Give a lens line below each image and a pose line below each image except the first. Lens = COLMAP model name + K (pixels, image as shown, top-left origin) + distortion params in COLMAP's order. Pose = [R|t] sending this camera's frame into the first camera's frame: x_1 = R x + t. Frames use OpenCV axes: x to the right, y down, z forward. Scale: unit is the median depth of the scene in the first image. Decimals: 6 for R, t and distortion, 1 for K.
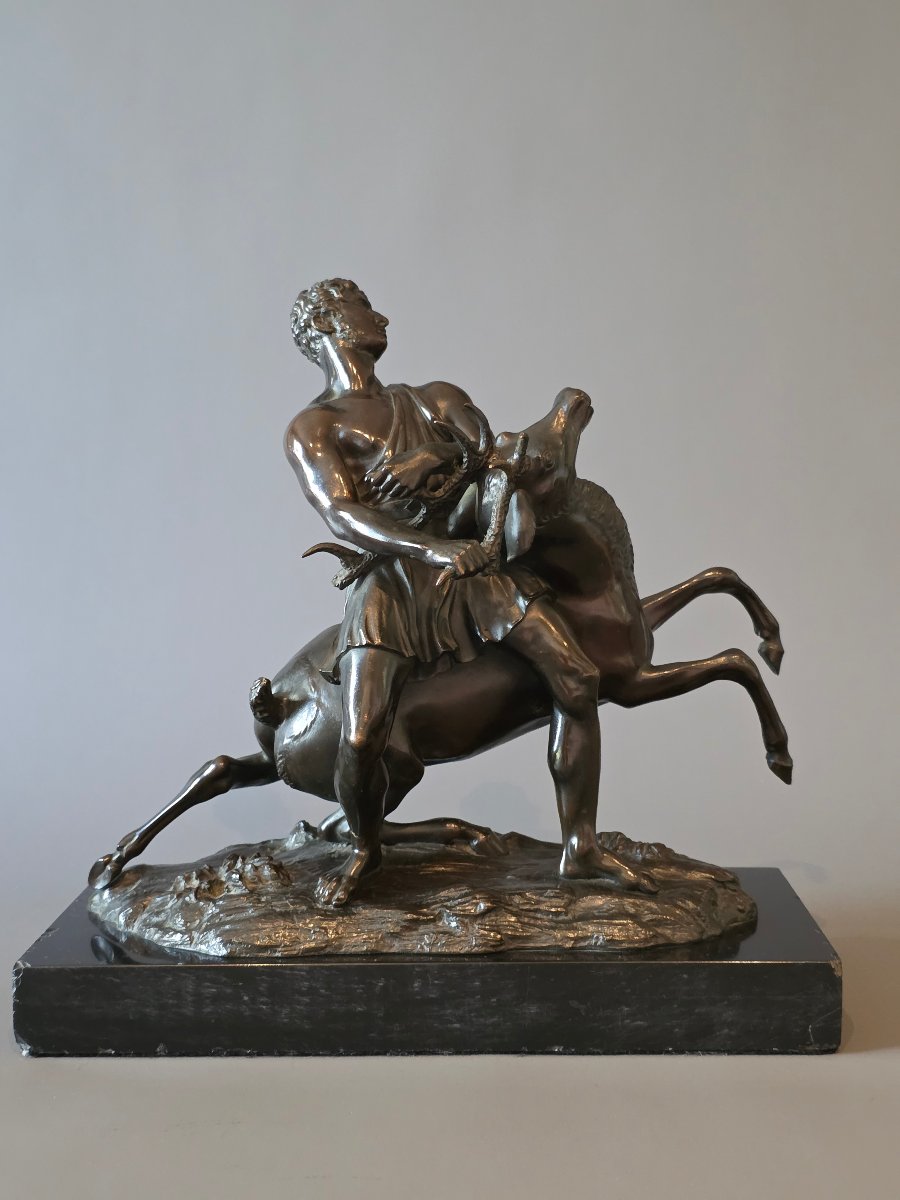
lens RADIAL K [[1578.7, 0, 450.0], [0, 1578.7, 600.0], [0, 0, 1]] dist [0.088847, -0.020663]
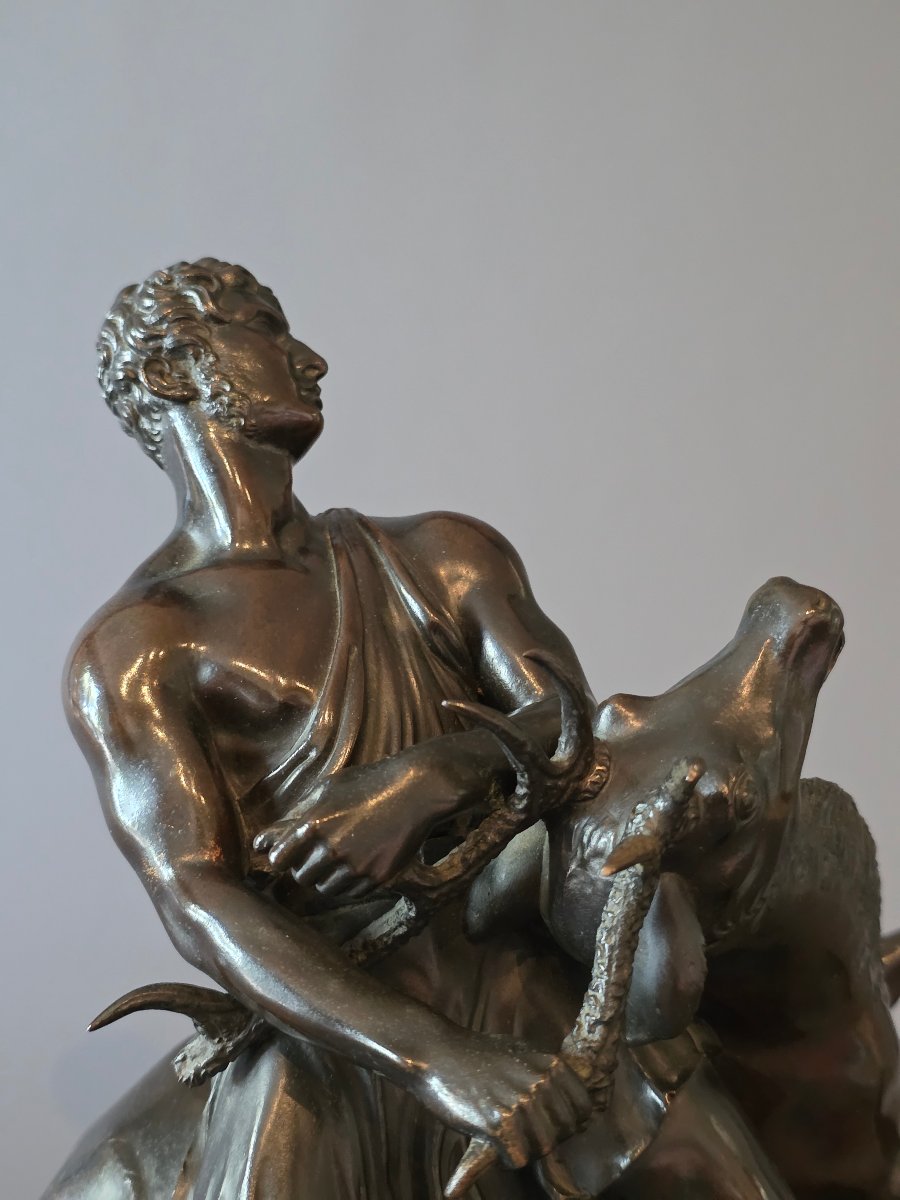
lens RADIAL K [[1784.7, 0, 450.0], [0, 1784.7, 600.0], [0, 0, 1]] dist [0.030341, 0.012924]
pose [[0.999723, 0.011414, 0.020573, -0.015674], [-0.012733, 0.997794, 0.065159, -0.150874], [-0.019783, -0.065403, 0.997663, 0.539805]]
